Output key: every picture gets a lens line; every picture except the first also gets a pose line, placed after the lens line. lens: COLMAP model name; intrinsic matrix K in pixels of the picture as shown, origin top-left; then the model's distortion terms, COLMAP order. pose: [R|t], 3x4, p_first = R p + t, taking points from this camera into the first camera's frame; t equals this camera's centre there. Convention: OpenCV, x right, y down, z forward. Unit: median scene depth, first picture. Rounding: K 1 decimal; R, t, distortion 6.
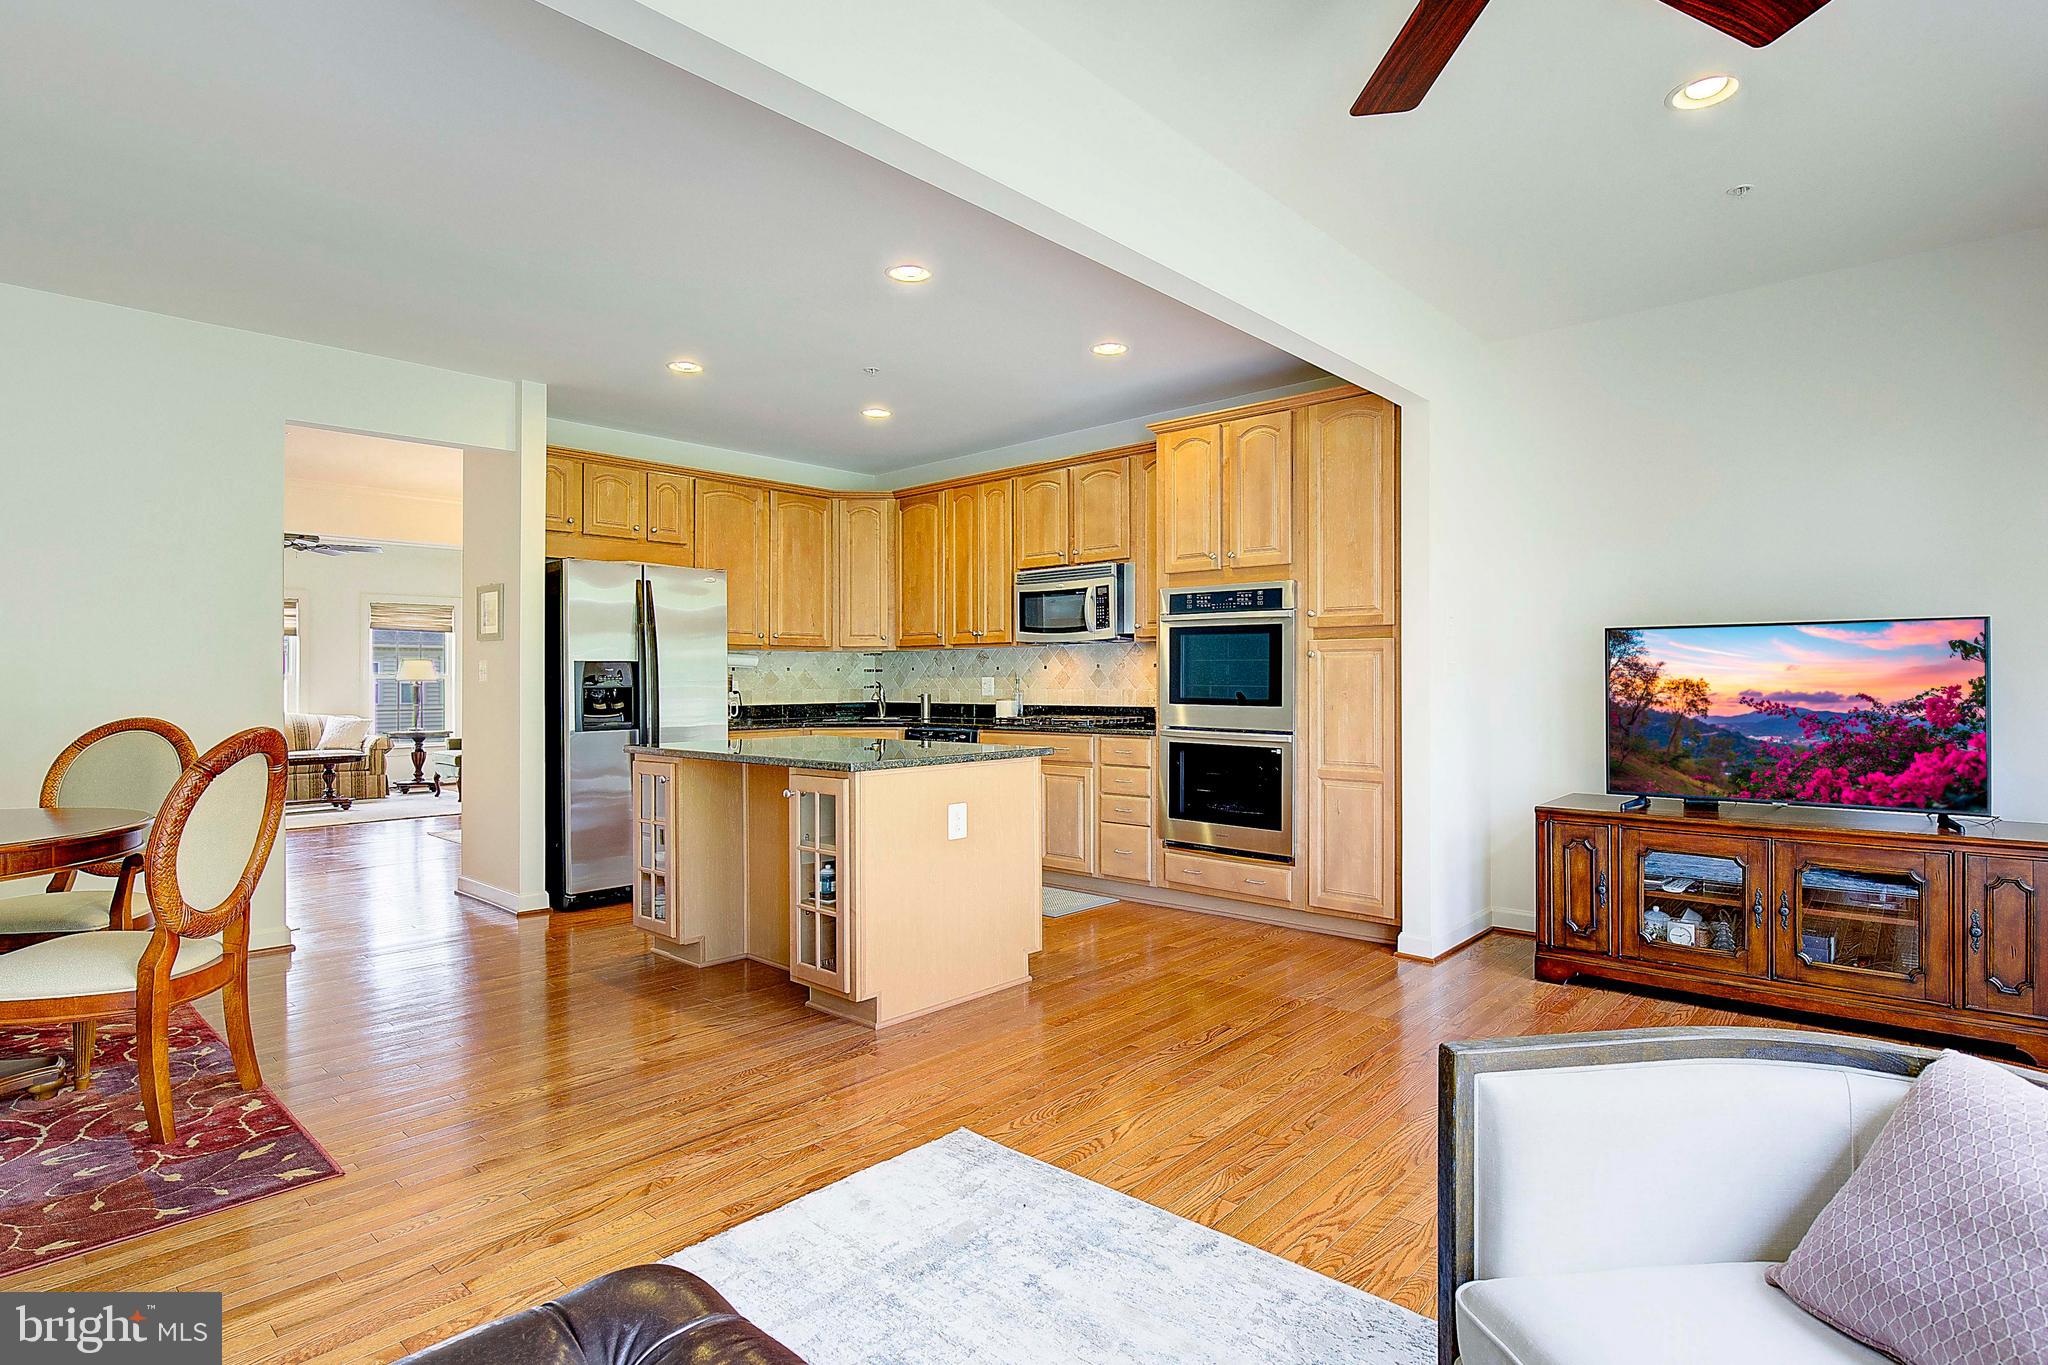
lens RADIAL K [[1046.8, 0, 1058.2], [0, 1046.8, 674.5], [0, 0, 1]] dist [-0.002330, -0.000601]
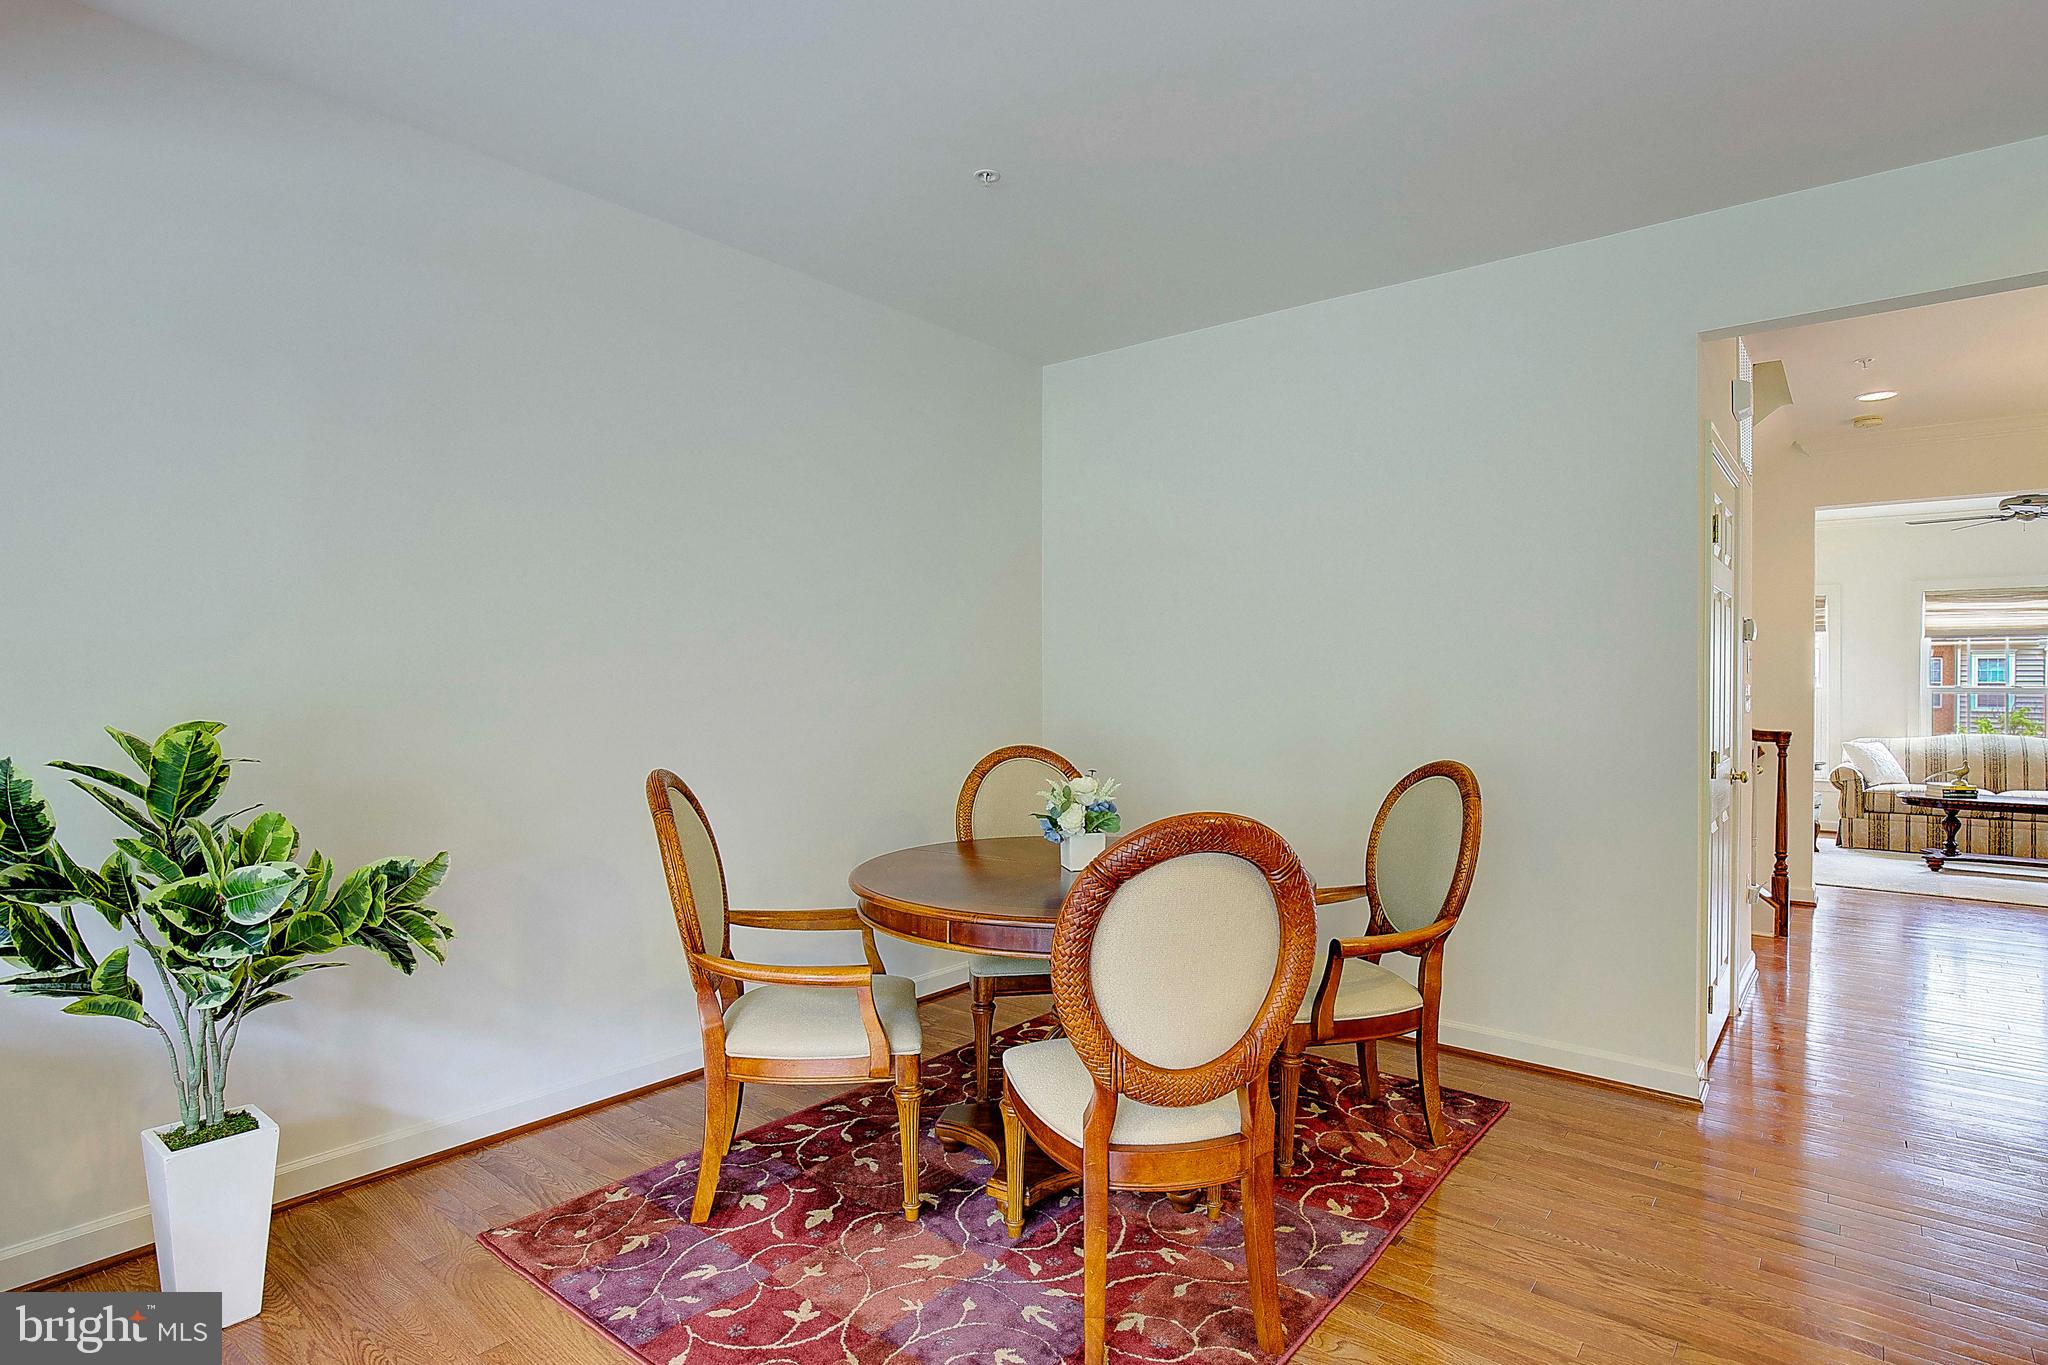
lens RADIAL K [[1046.8, 0, 1058.2], [0, 1046.8, 674.5], [0, 0, 1]] dist [-0.002330, -0.000601]
pose [[0.046337, 0.004054, -0.998918, -0.052126], [0.005669, 0.999975, 0.004322, -0.017768], [0.998910, -0.005863, 0.046313, 0.388262]]
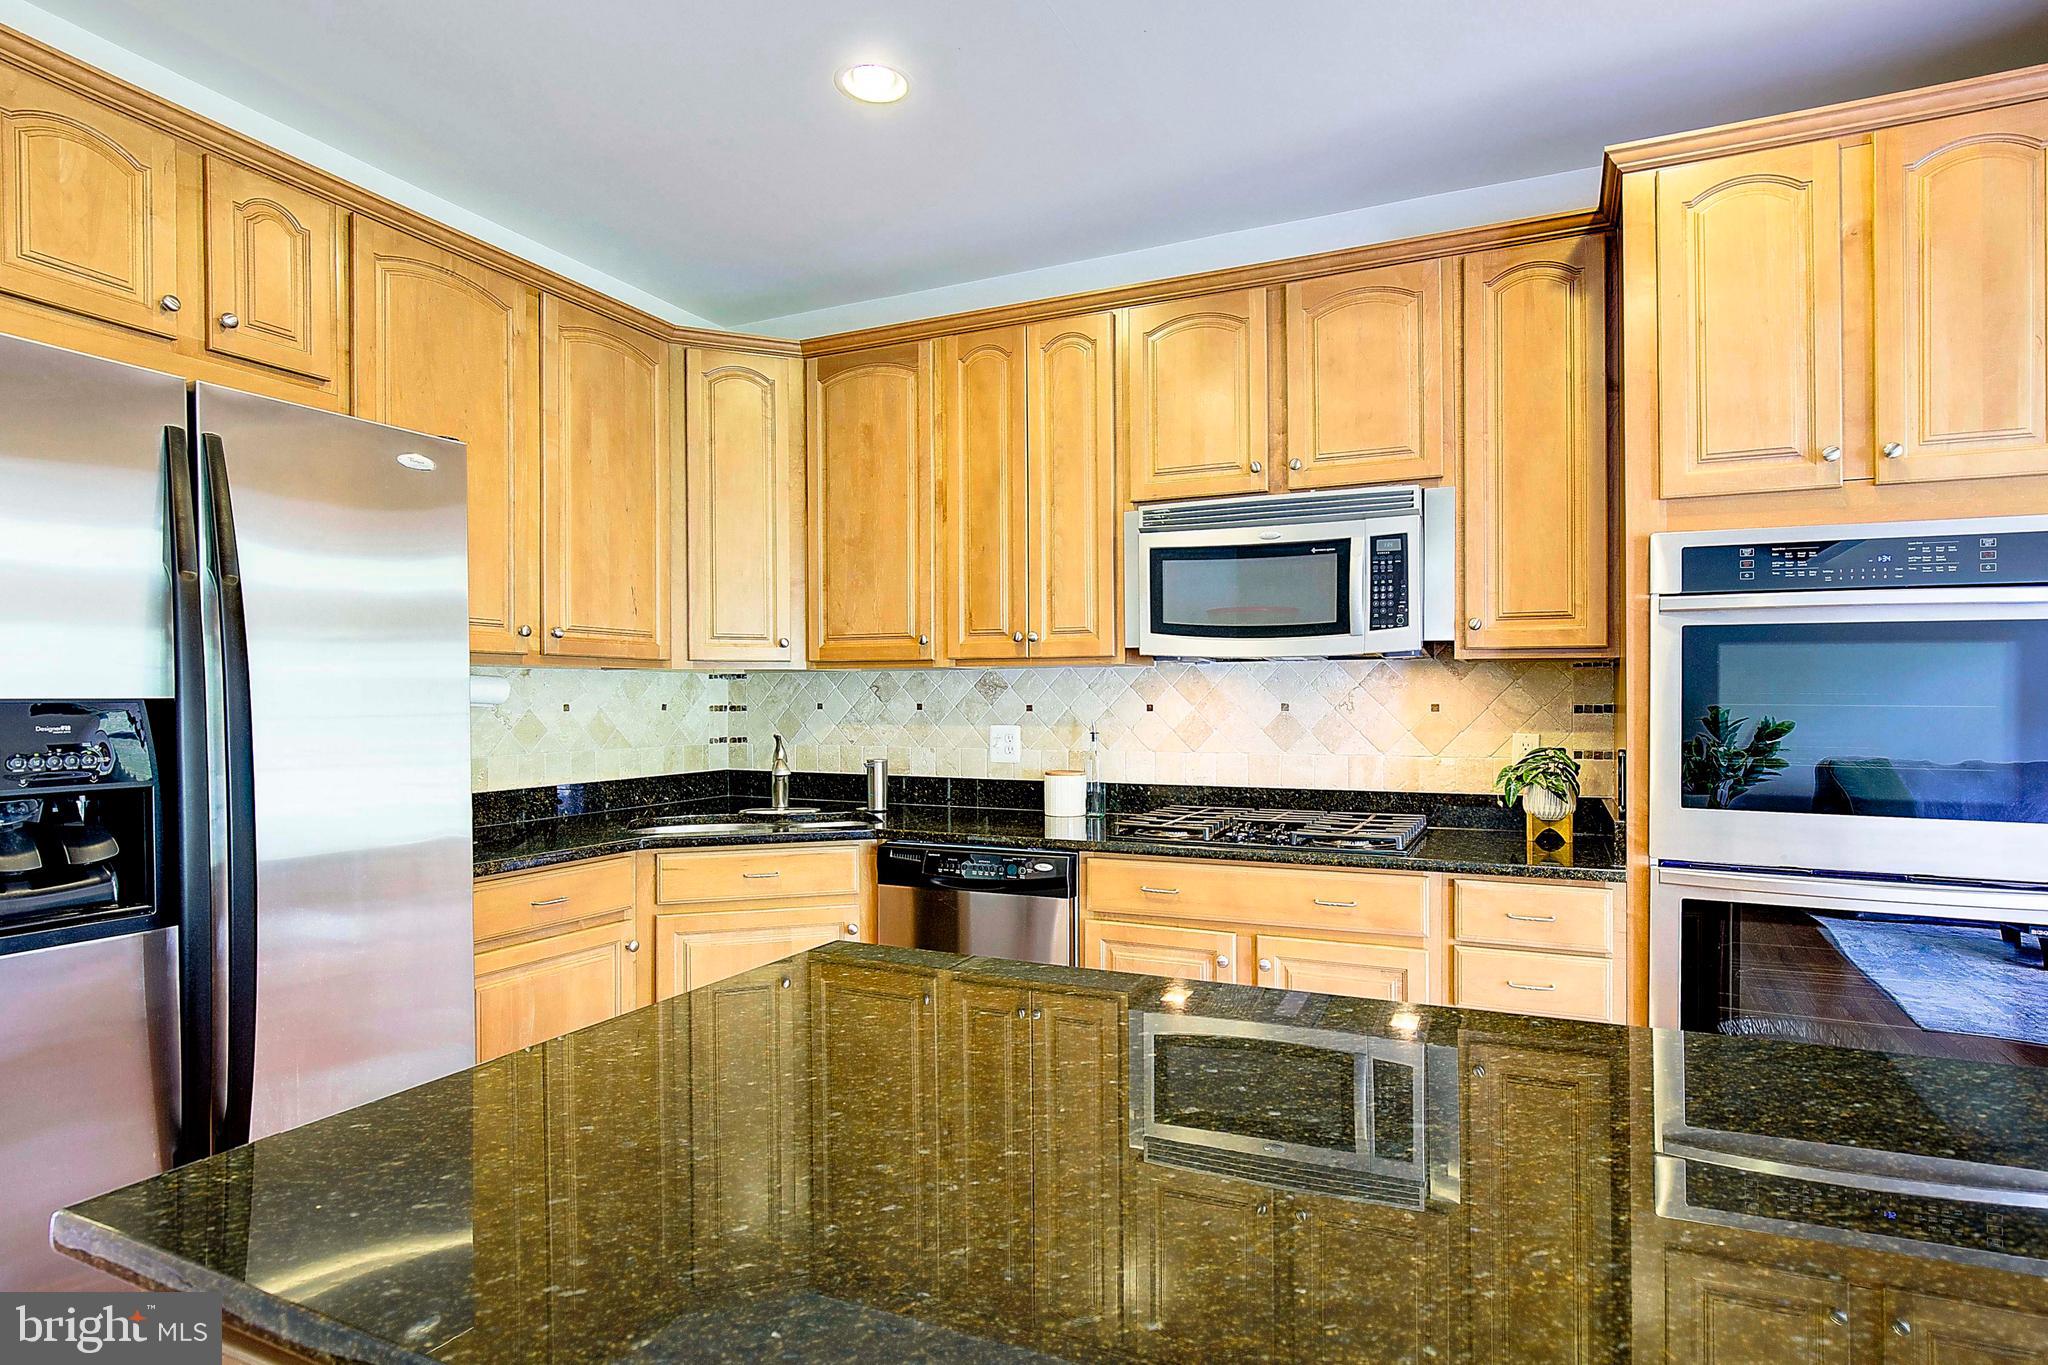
lens RADIAL K [[1083.9, 0, 1047.7], [0, 1083.9, 716.7], [0, 0, 1]] dist [-0.002071, 0.000070]
pose [[0.958449, 0.000398, 0.285264, -0.217015], [-0.006084, 0.999800, 0.019049, -0.012903], [-0.285199, -0.019993, 0.958260, 0.547448]]
